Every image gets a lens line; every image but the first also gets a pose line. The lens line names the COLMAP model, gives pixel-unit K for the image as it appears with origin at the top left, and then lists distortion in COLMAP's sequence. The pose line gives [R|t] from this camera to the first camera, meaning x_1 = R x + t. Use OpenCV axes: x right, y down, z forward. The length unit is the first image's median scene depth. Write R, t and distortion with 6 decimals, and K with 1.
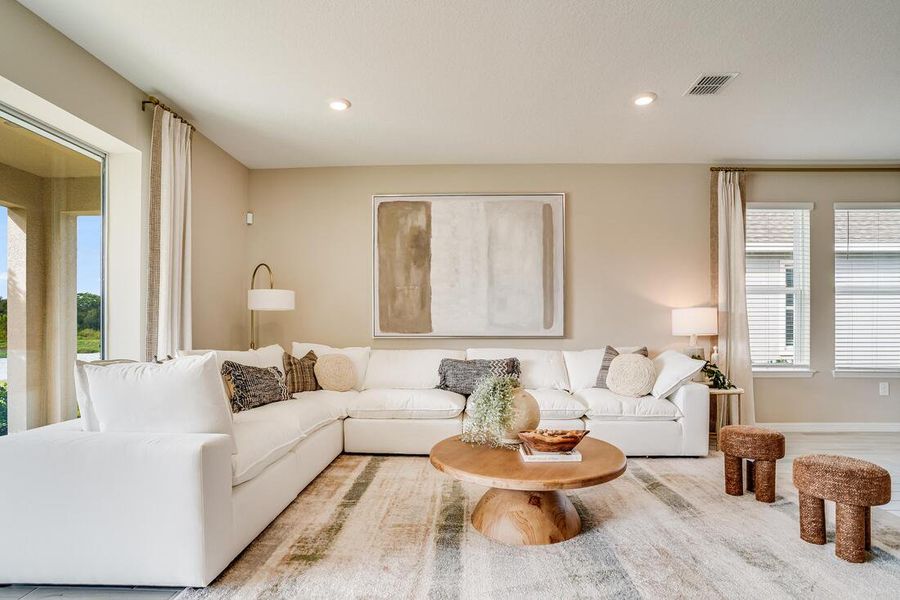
lens RADIAL K [[455.9, 0, 452.4], [0, 455.9, 328.5], [0, 0, 1]] dist [-0.060048, 0.007108]
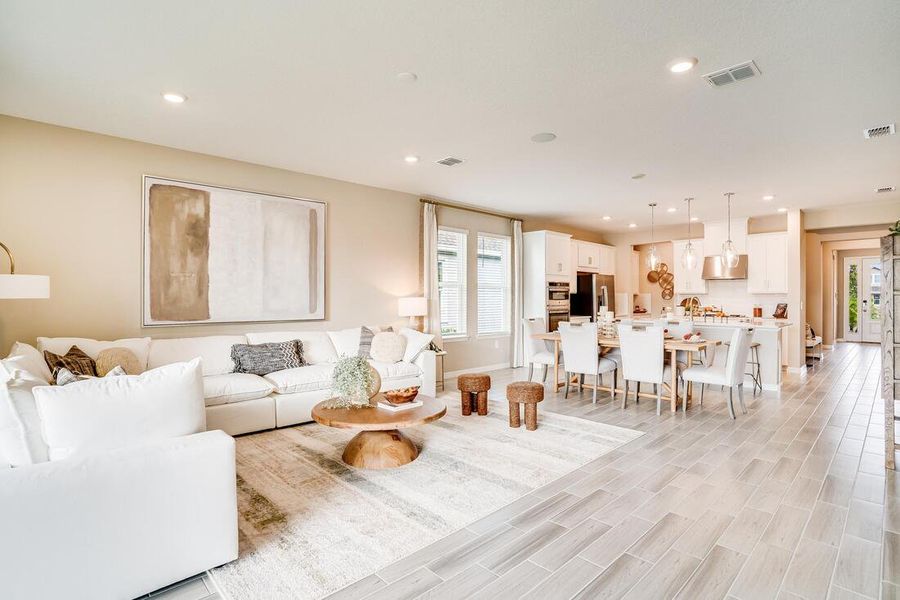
lens RADIAL K [[448.3, 0, 447.3], [0, 448.3, 297.2], [0, 0, 1]] dist [-0.053924, 0.011352]
pose [[0.701733, 0.001730, 0.712438, -0.382328], [-0.001806, 0.999998, -0.000649, -0.042195], [-0.712438, -0.000831, 0.701735, -0.080914]]
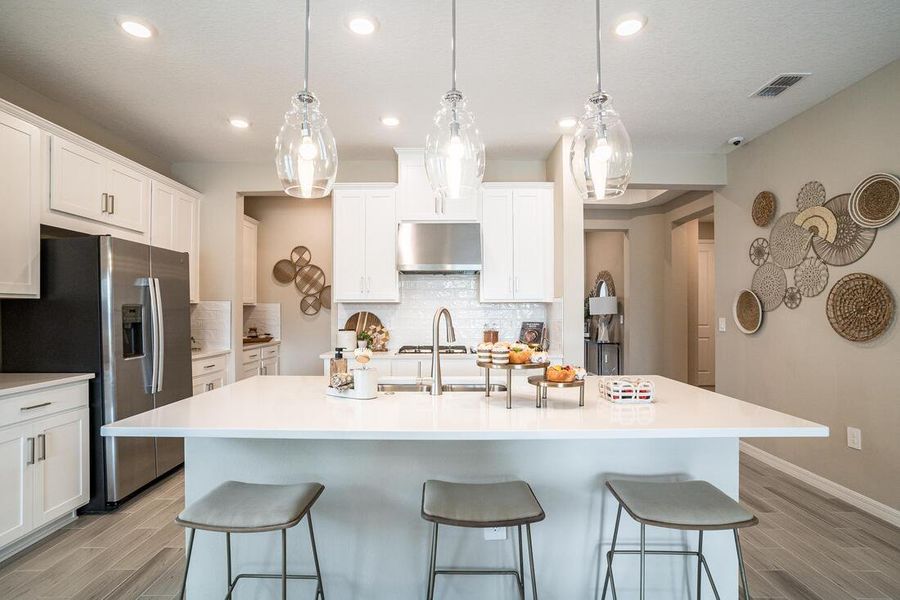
lens RADIAL K [[440.4, 0, 447.6], [0, 440.4, 307.0], [0, 0, 1]] dist [-0.036812, 0.005785]
pose [[-0.034162, 0.008095, 0.999384, 0.840437], [0.001154, 0.999967, -0.008060, -0.045339], [-0.999416, 0.000878, -0.034170, 0.383372]]
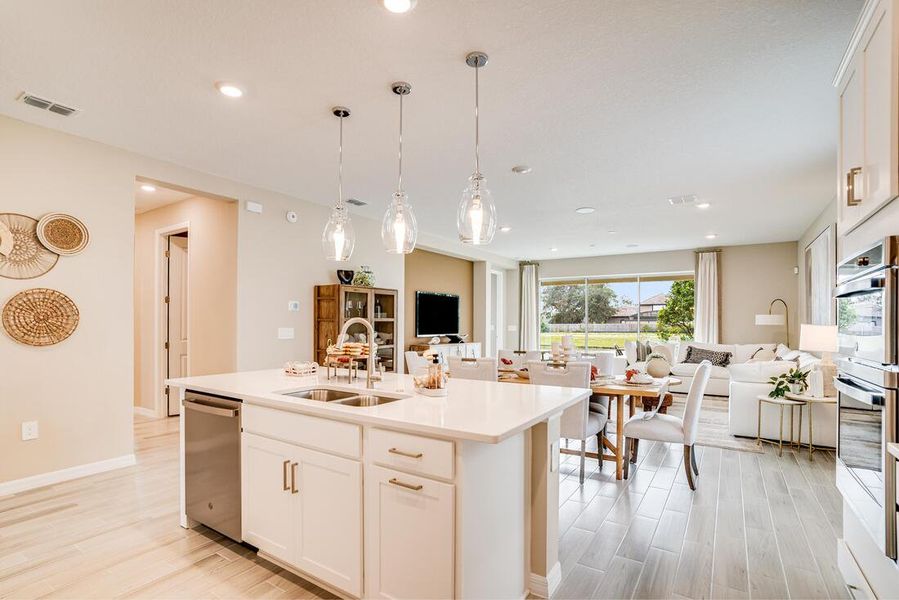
lens RADIAL K [[442.7, 0, 458.8], [0, 442.7, 315.7], [0, 0, 1]] dist [-0.051491, 0.021120]
pose [[-0.501441, -0.016025, -0.865044, 1.679605], [-0.004110, 0.999861, -0.016141, -0.042765], [0.865182, -0.004539, -0.501437, 0.739768]]
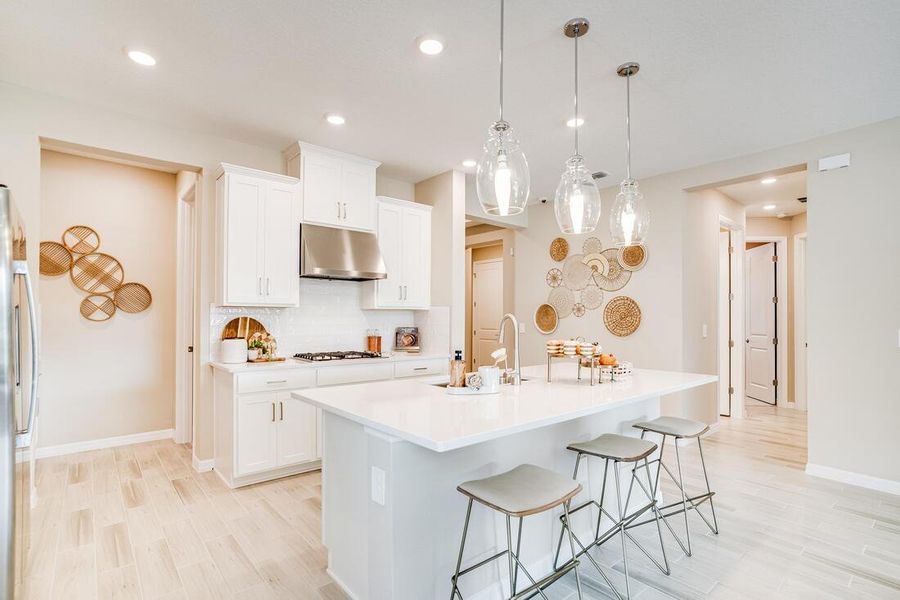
lens RADIAL K [[443.2, 0, 459.6], [0, 443.2, 314.3], [0, 0, 1]] dist [-0.051491, 0.021120]
pose [[-0.689461, 0.003472, 0.724315, 0.921592], [-0.004046, 0.999954, -0.008644, -0.042721], [-0.724312, -0.008890, -0.689415, 0.795133]]
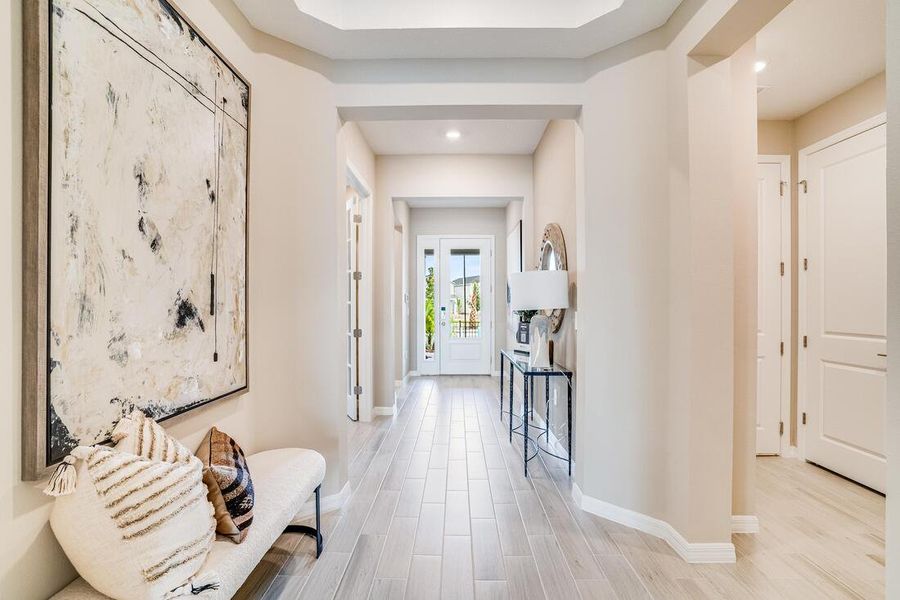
lens RADIAL K [[443.2, 0, 454.0], [0, 443.2, 299.9], [0, 0, 1]] dist [-0.051491, 0.021120]
pose [[-0.026078, 0.007575, 0.999631, 1.628476], [0.005435, 0.999958, -0.007436, -0.042205], [-0.999645, 0.005239, -0.026118, -0.048038]]
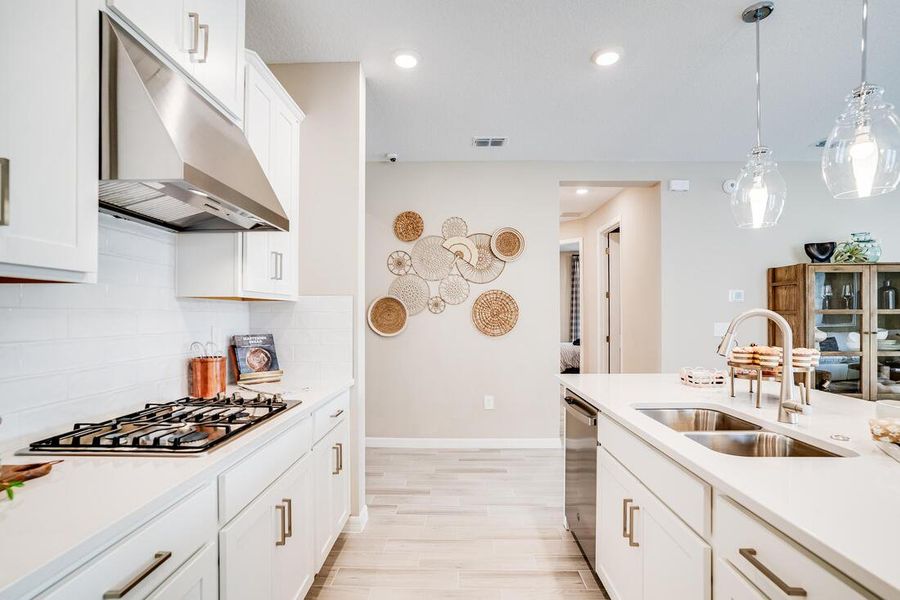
lens RADIAL K [[443.2, 0, 446.7], [0, 443.2, 314.9], [0, 0, 1]] dist [-0.051491, 0.021120]
pose [[-0.999932, 0.000507, -0.011631, 1.522802], [0.000534, 0.999997, -0.002279, -0.043063], [0.011630, -0.002285, -0.999930, 0.699930]]
